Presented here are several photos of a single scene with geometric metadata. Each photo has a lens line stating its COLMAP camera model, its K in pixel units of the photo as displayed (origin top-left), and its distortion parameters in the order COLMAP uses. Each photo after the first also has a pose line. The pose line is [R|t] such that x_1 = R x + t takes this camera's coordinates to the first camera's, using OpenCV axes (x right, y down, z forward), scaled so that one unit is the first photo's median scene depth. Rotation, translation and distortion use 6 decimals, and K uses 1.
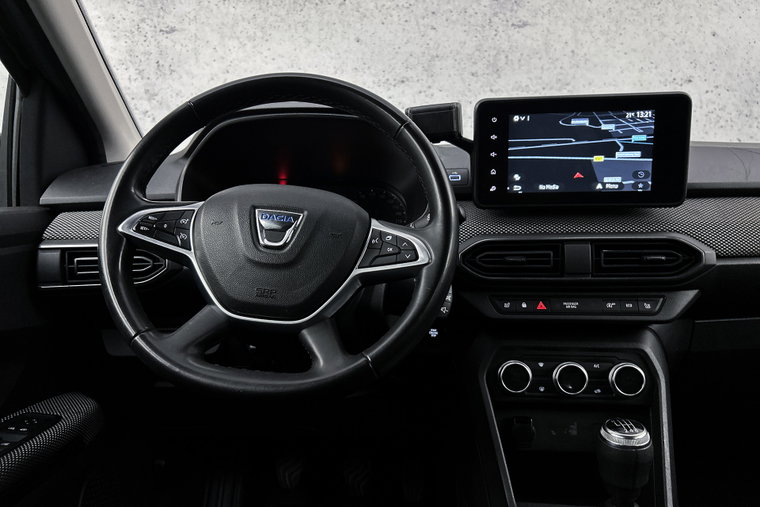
lens RADIAL K [[574.3, 0, 377.9], [0, 574.3, 253.9], [0, 0, 1]] dist [0.026884, -0.025132]
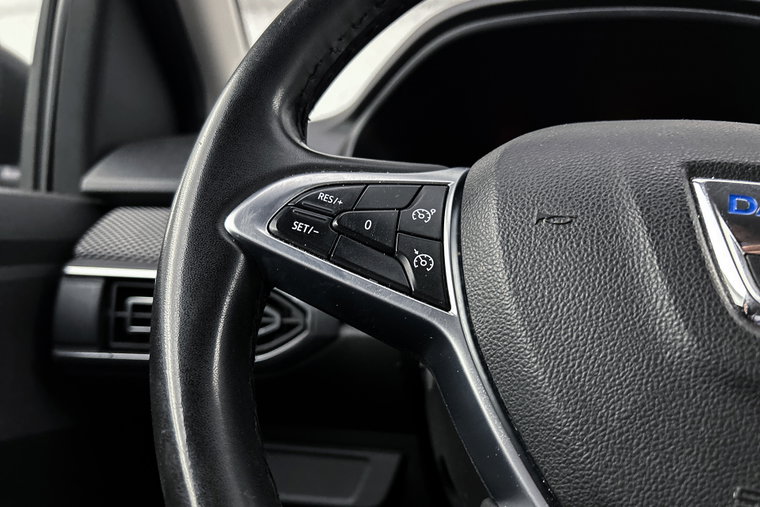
lens RADIAL K [[574.3, 0, 381.4], [0, 574.3, 254.1], [0, 0, 1]] dist [0.026884, -0.025132]
pose [[0.988722, 0.059345, -0.137503, -0.250629], [-0.070677, 0.994362, -0.079047, -0.006565], [0.132037, 0.087874, 0.987342, 0.547546]]
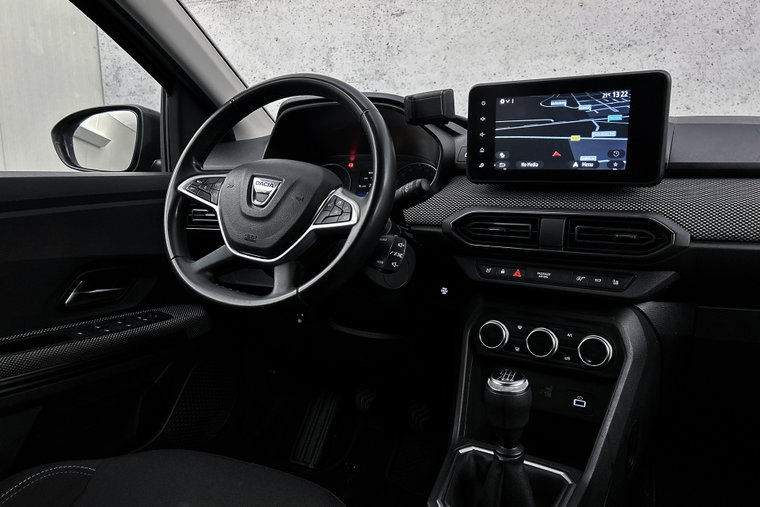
lens RADIAL K [[574.3, 0, 379.6], [0, 574.3, 254.9], [0, 0, 1]] dist [0.026884, -0.025132]
pose [[0.907923, 0.080347, -0.411363, 0.498958], [-0.059651, 0.996234, 0.062927, 0.001758], [0.414870, -0.032594, 0.909297, -0.106388]]
